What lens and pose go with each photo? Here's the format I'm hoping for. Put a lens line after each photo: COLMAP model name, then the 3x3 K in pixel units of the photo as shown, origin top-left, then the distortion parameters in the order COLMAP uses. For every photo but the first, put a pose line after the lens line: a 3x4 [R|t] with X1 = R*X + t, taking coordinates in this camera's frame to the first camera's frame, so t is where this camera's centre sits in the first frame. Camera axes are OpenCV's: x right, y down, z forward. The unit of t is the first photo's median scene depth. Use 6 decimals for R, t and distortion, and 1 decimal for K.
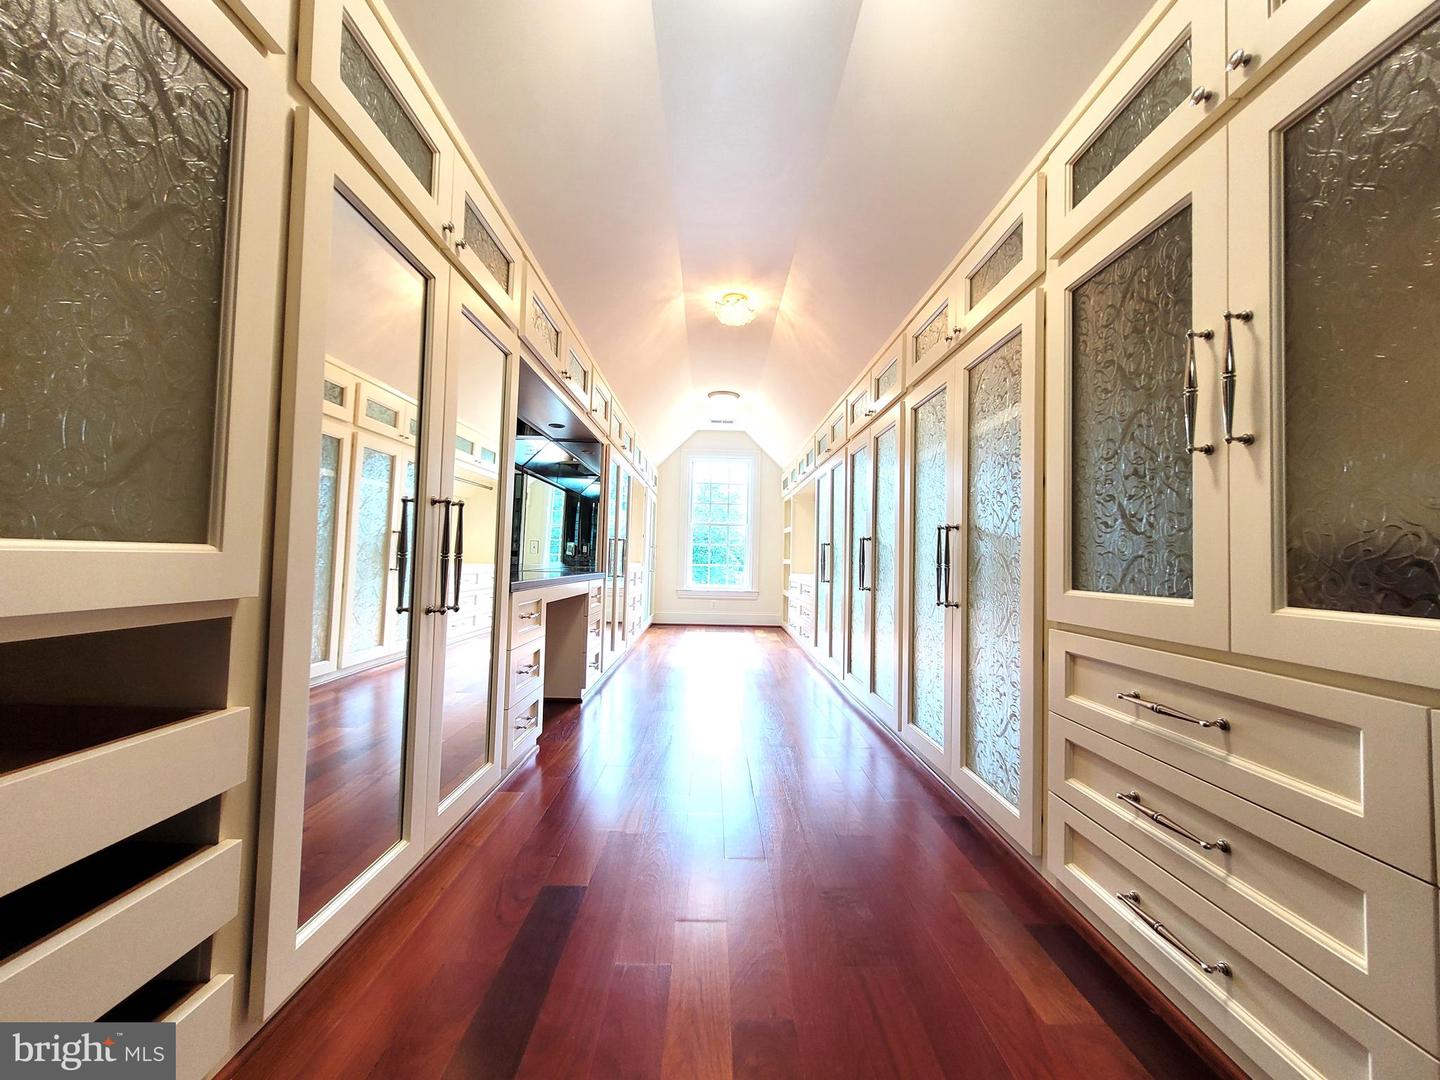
lens RADIAL K [[563.1, 0, 722.3], [0, 563.1, 545.6], [0, 0, 1]] dist [0.003436, -0.000096]
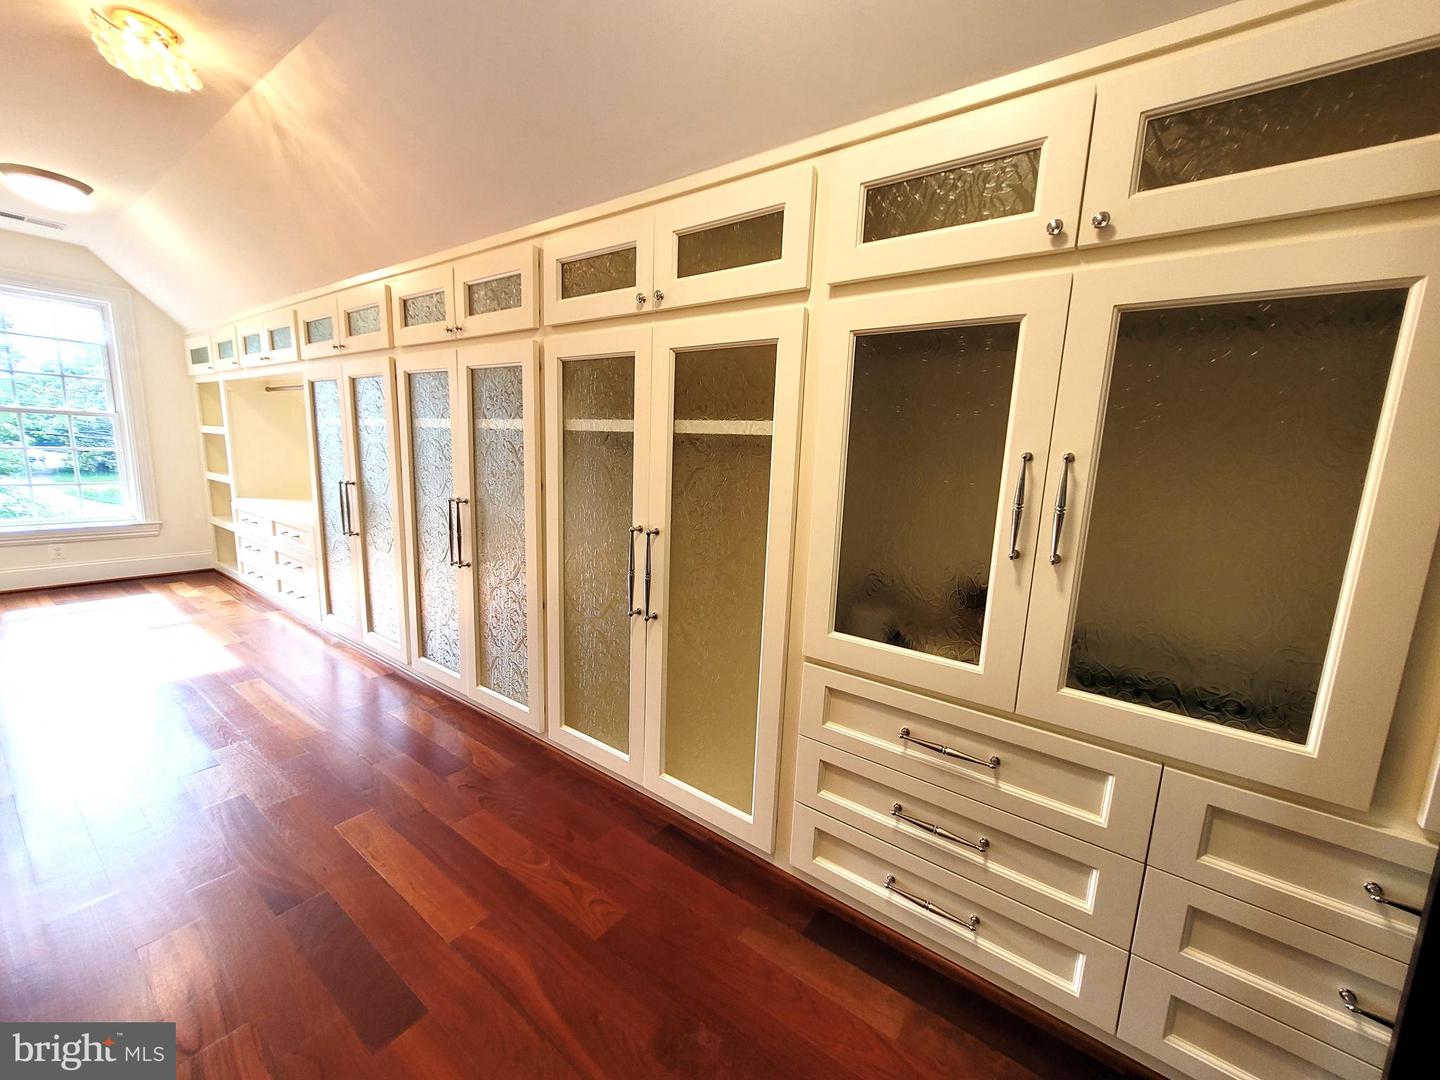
lens RADIAL K [[561.9, 0, 723.6], [0, 561.9, 545.5], [0, 0, 1]] dist [0.004856, -0.000284]
pose [[0.601756, -0.125637, 0.788736, -0.312360], [-0.051238, 0.979443, 0.195106, -0.265340], [-0.797035, -0.157820, 0.582948, 0.543174]]
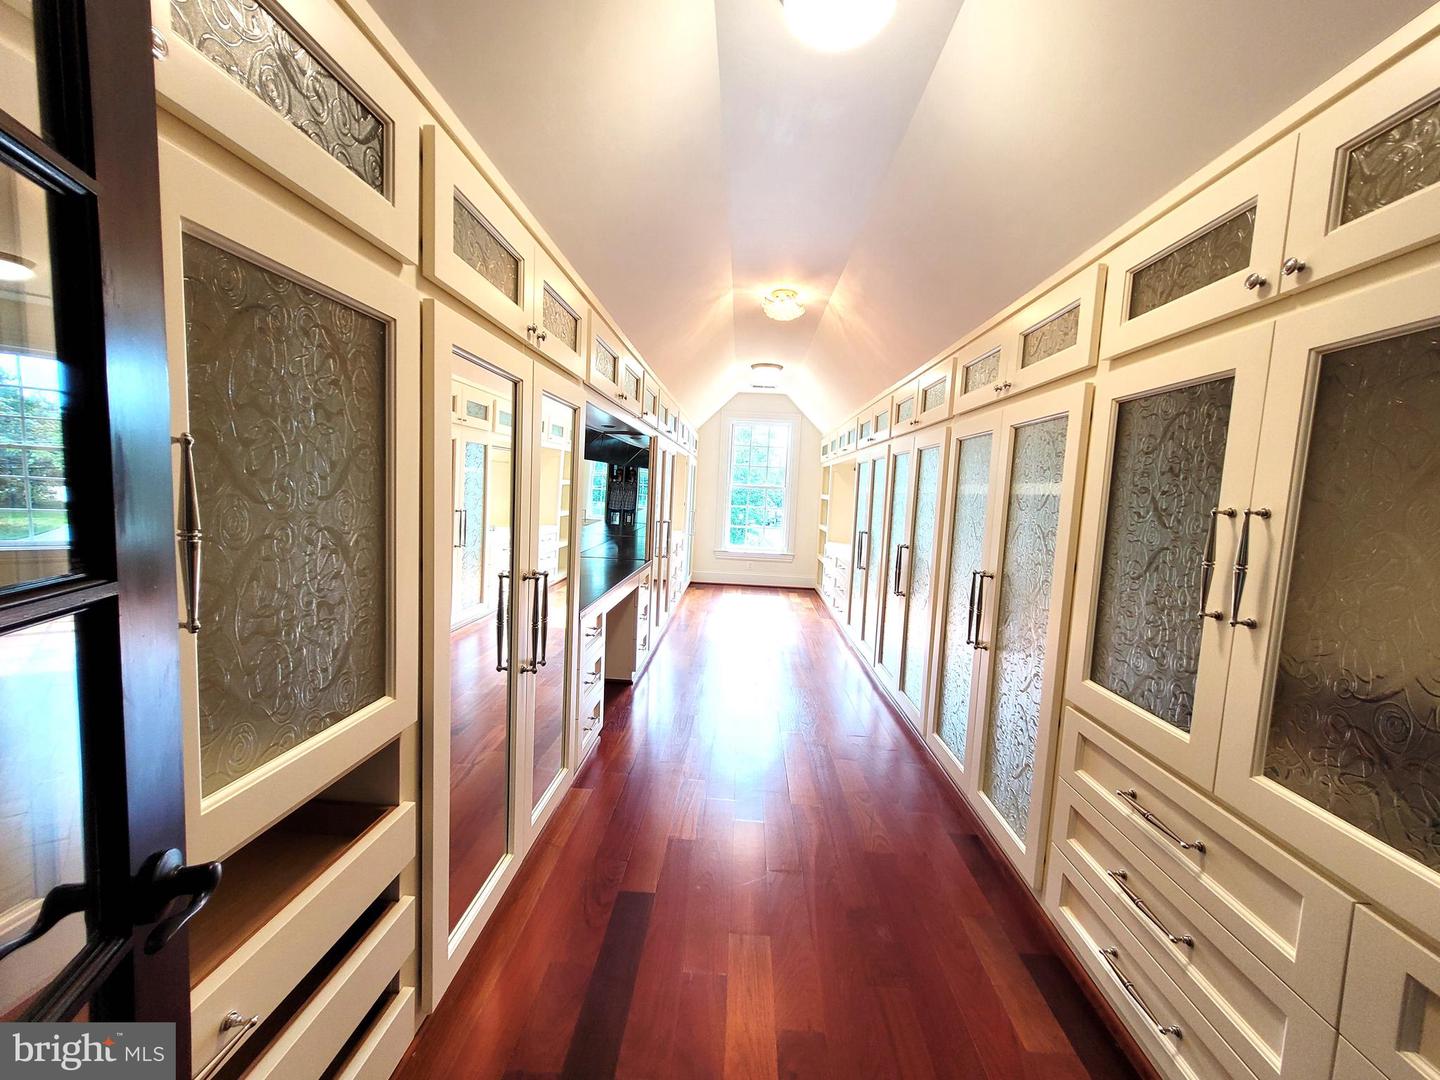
lens RADIAL K [[561.9, 0, 723.6], [0, 561.9, 545.5], [0, 0, 1]] dist [0.004856, -0.000284]
pose [[0.998141, 0.028951, -0.053637, -0.046749], [-0.022281, 0.992400, 0.121016, -0.287861], [0.056733, -0.119596, 0.991200, -0.105662]]
